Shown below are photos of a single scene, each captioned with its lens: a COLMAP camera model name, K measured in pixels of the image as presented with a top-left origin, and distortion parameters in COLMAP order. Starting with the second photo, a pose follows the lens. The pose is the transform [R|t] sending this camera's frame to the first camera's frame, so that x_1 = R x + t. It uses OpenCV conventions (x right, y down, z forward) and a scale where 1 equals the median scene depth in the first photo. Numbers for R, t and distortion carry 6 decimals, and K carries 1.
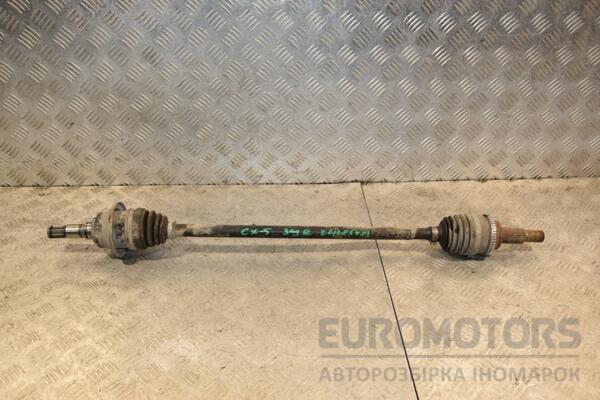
lens RADIAL K [[569.0, 0, 301.7], [0, 569.0, 209.9], [0, 0, 1]] dist [-0.097663, 0.199867]
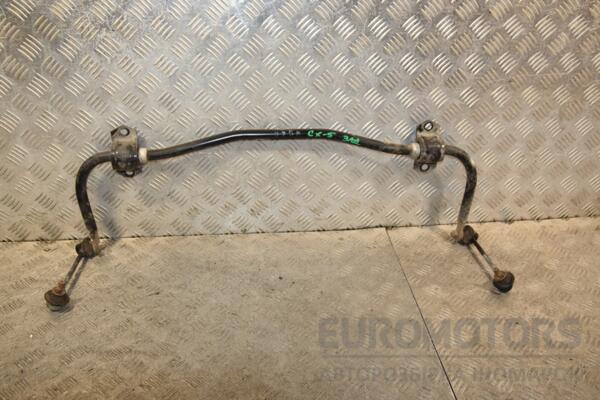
lens RADIAL K [[585.1, 0, 301.5], [0, 585.1, 207.7], [0, 0, 1]] dist [-0.075780, 0.181819]
pose [[0.998562, -0.023794, 0.048047, -0.091047], [0.025928, 0.998682, -0.044293, -0.045020], [-0.046930, 0.045475, 0.997863, 0.022702]]
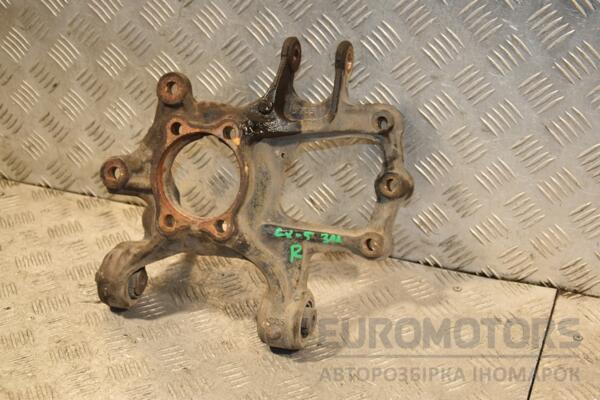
lens RADIAL K [[982.4, 0, 299.4], [0, 982.4, 210.5], [0, 0, 1]] dist [0.231953, 0.066059]
pose [[0.910304, 0.187249, -0.369167, 0.220937], [-0.192475, 0.981033, 0.022987, -0.098553], [0.366469, 0.050131, 0.929079, 0.146158]]
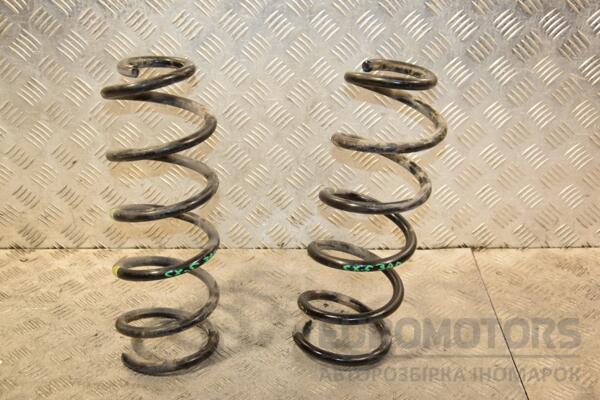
lens RADIAL K [[853.2, 0, 298.6], [0, 853.2, 211.2], [0, 0, 1]] dist [0.140645, 0.163994]
pose [[0.999096, 0.008604, -0.041636, -0.072764], [-0.012613, 0.995202, -0.097025, 0.013710], [0.040601, 0.097463, 0.994411, -0.086273]]
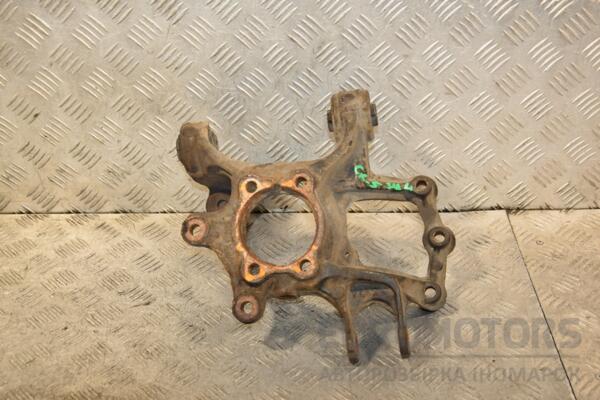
lens RADIAL K [[830.8, 0, 300.2], [0, 830.8, 211.7], [0, 0, 1]] dist [0.130504, 0.104716]
pose [[0.998694, 0.007782, -0.050500, -0.076638], [-0.006274, 0.999532, 0.029944, -0.077927], [0.050709, -0.029588, 0.998275, 0.102194]]
